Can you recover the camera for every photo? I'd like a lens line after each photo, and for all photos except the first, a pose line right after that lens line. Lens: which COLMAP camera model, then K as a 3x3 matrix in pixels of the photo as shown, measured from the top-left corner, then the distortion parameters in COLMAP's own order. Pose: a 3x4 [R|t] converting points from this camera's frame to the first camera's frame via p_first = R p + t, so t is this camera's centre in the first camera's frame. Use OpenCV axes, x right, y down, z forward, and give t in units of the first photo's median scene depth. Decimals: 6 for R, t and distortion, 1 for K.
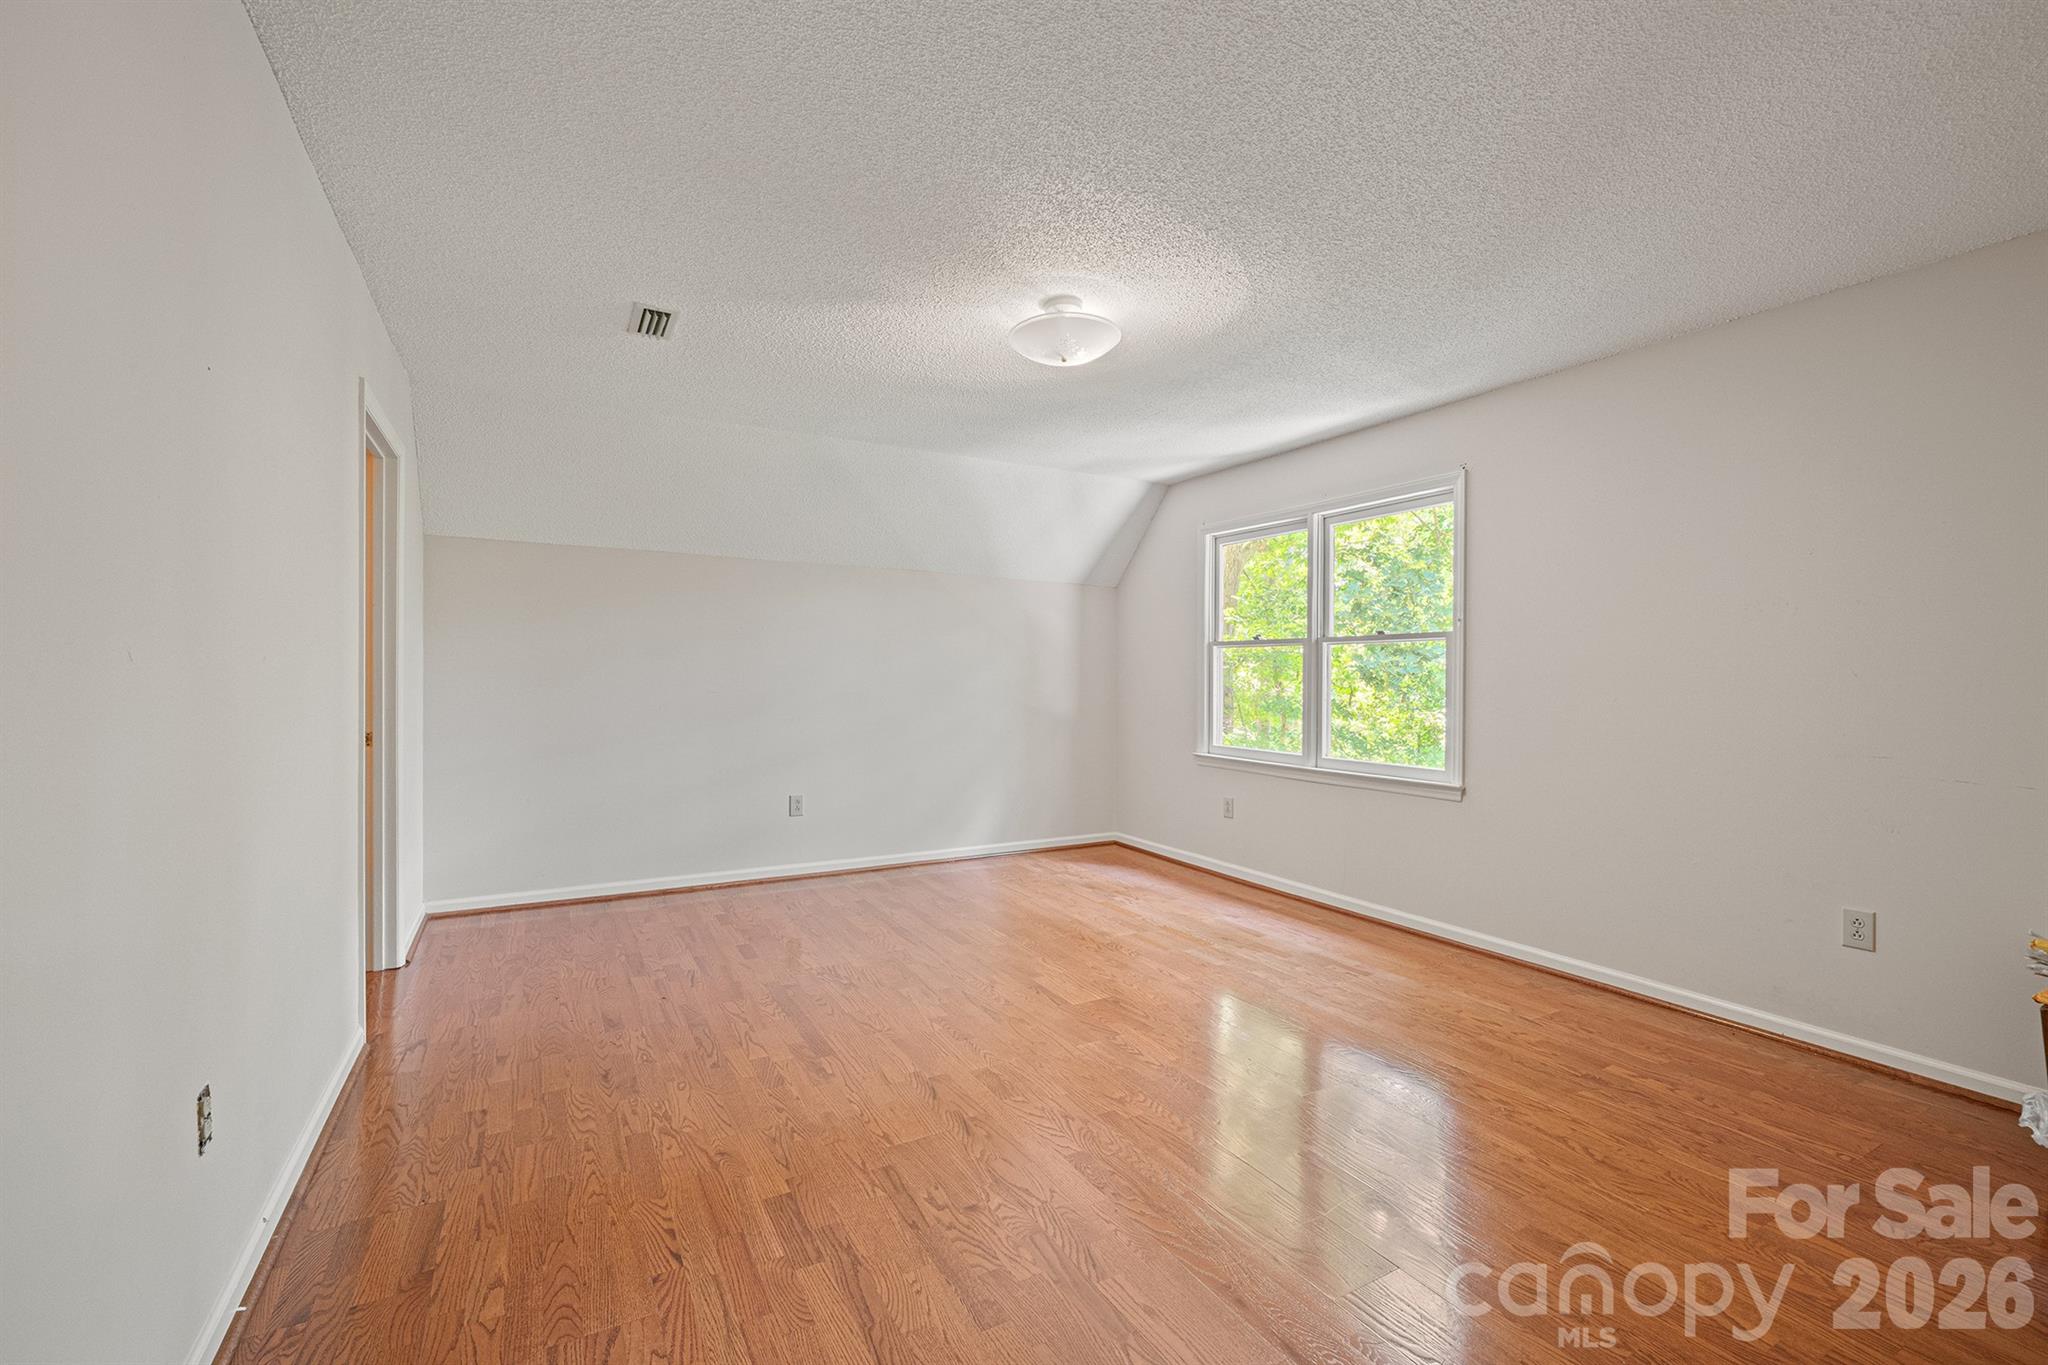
lens RADIAL K [[871.6, 0, 1018.0], [0, 871.6, 675.6], [0, 0, 1]] dist [0.002985, 0.000009]
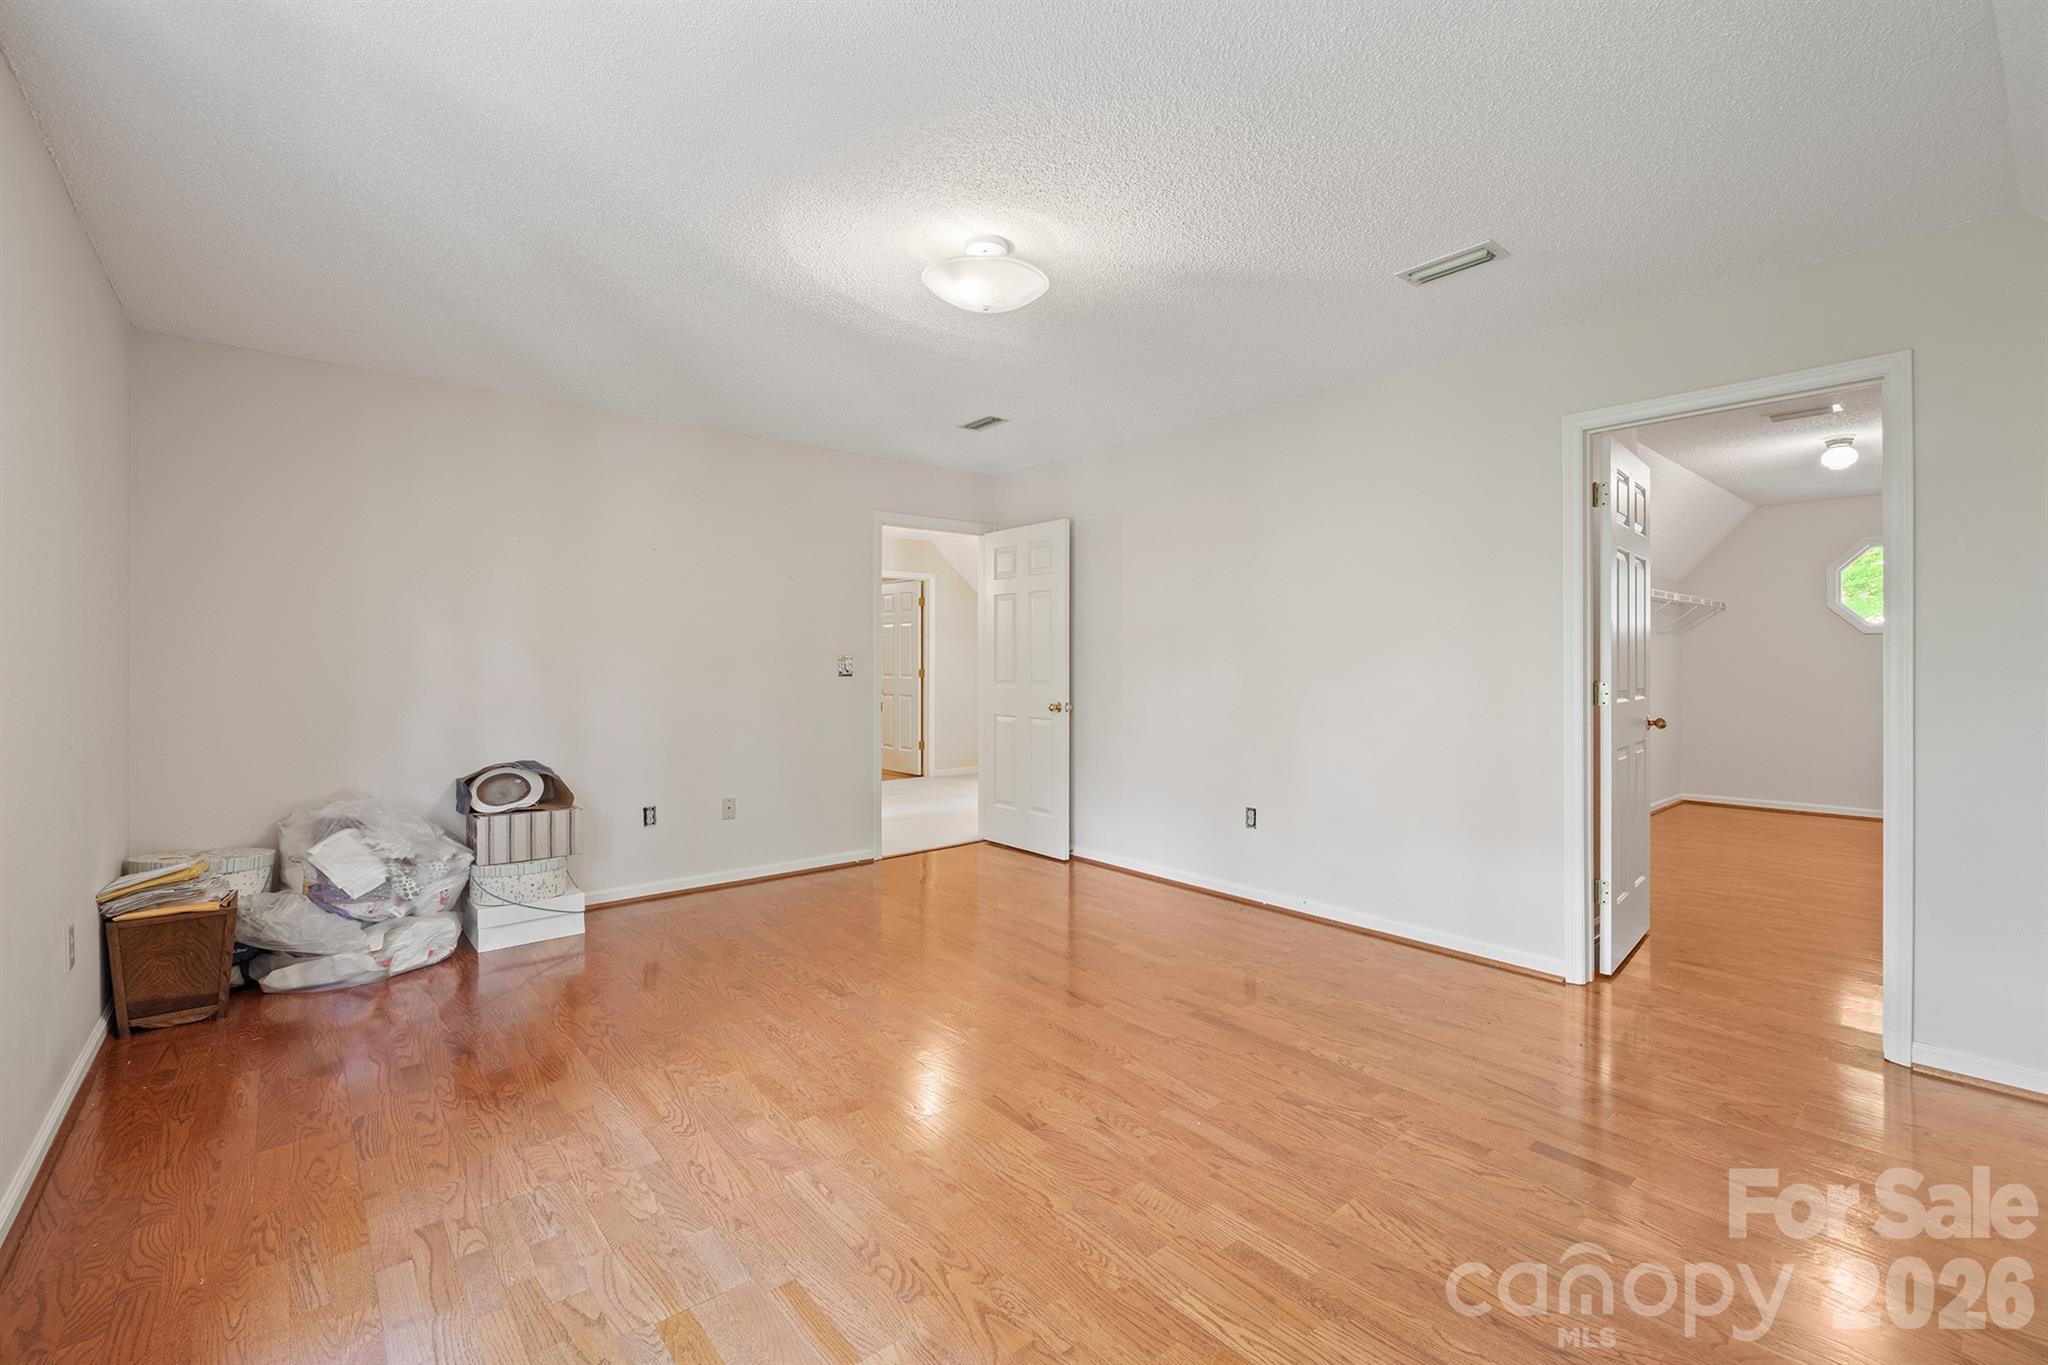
lens RADIAL K [[871.6, 0, 1023.8], [0, 871.6, 673.4], [0, 0, 1]] dist [0.002985, 0.000009]
pose [[-0.981830, -0.003684, -0.189725, 0.192658], [-0.005717, 0.999932, 0.010168, 0.003845], [0.189674, 0.011068, -0.981785, 2.011327]]
